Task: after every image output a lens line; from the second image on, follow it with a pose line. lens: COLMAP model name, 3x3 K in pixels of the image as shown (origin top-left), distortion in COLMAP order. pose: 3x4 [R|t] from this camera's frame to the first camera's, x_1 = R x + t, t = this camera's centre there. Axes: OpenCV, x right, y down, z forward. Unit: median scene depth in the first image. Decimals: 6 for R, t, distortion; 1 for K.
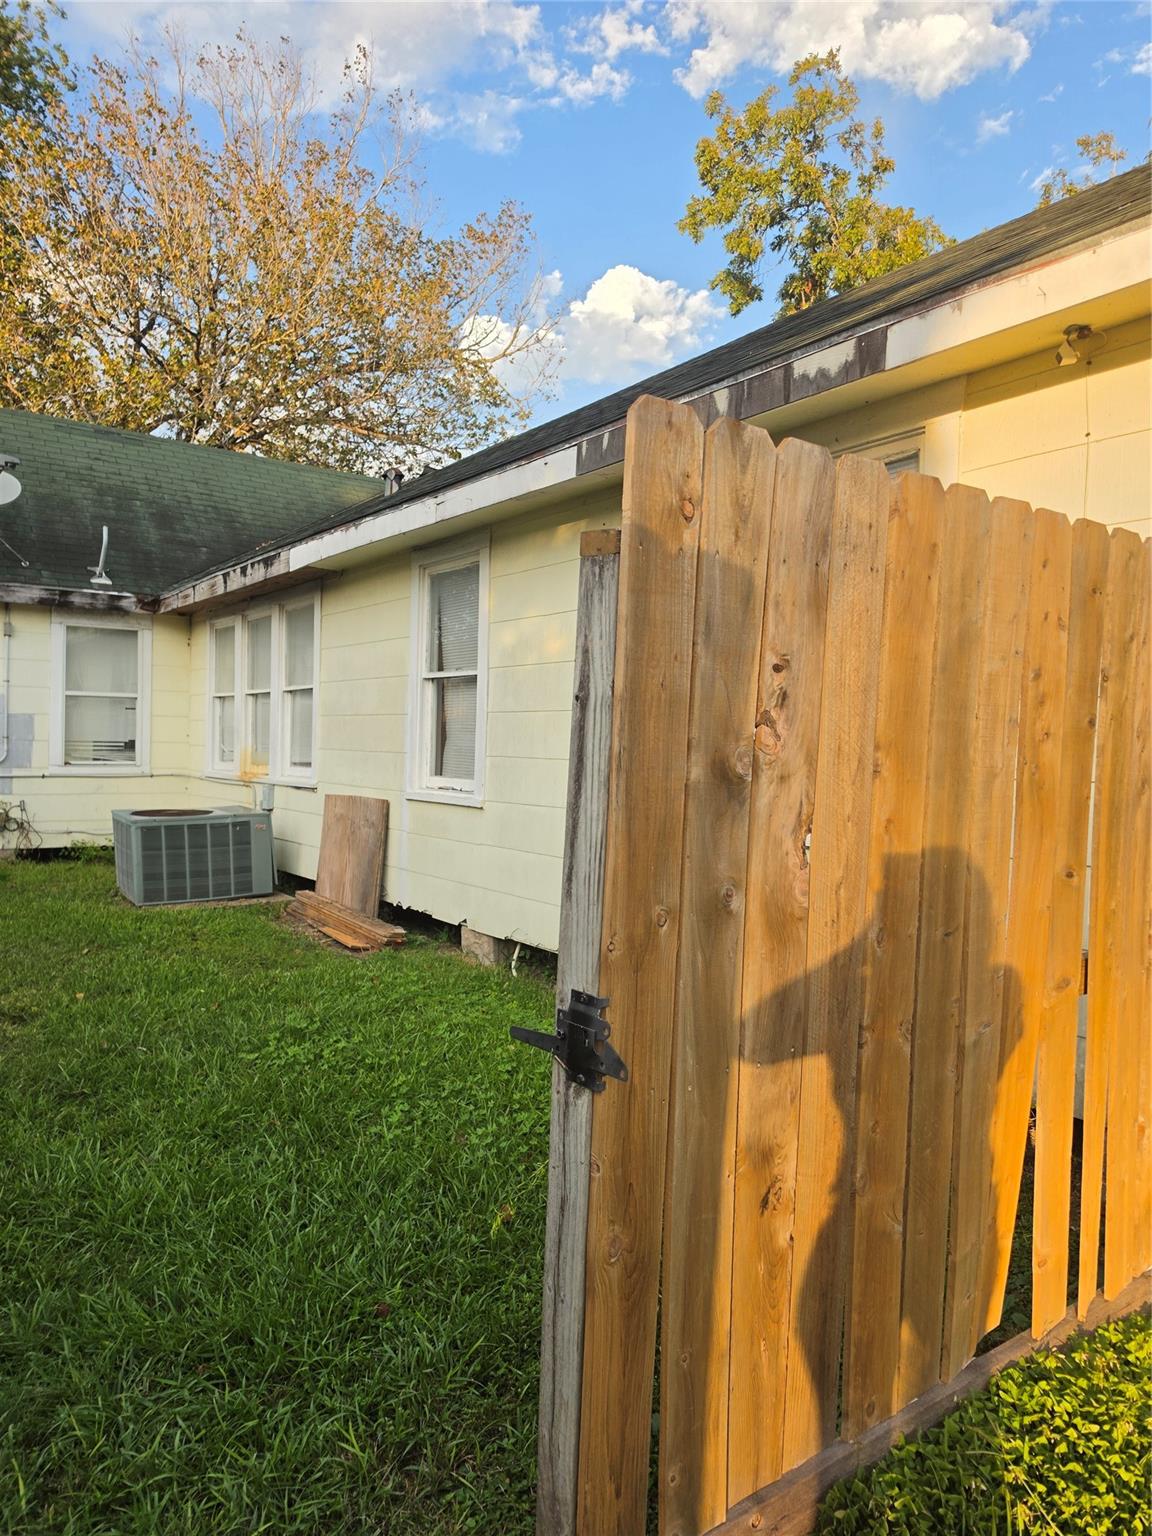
lens RADIAL K [[1062.8, 0, 615.9], [0, 1062.8, 751.9], [0, 0, 1]] dist [0.059259, -0.059307]
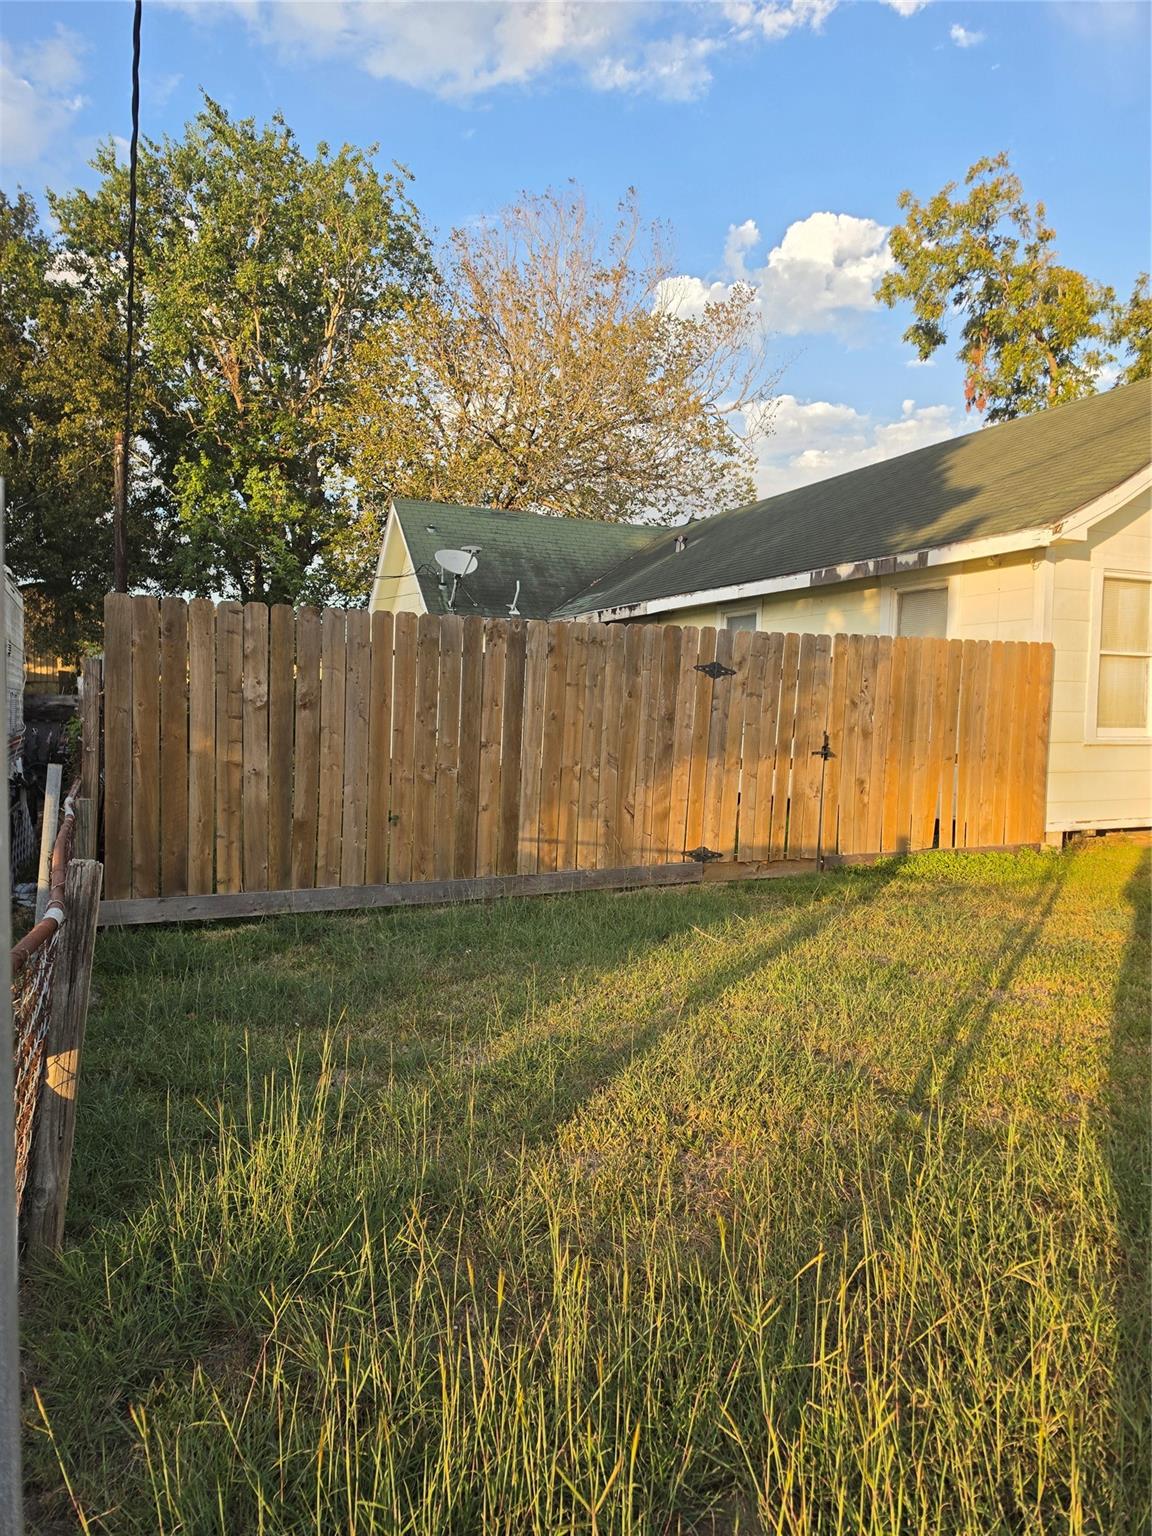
lens RADIAL K [[1062.8, 0, 588.0], [0, 1062.8, 775.9], [0, 0, 1]] dist [0.059259, -0.059307]
pose [[0.978383, 0.002034, -0.206792, -0.009159], [0.008854, 0.998623, 0.051717, 0.006397], [0.206612, -0.052430, 0.977017, -0.329713]]
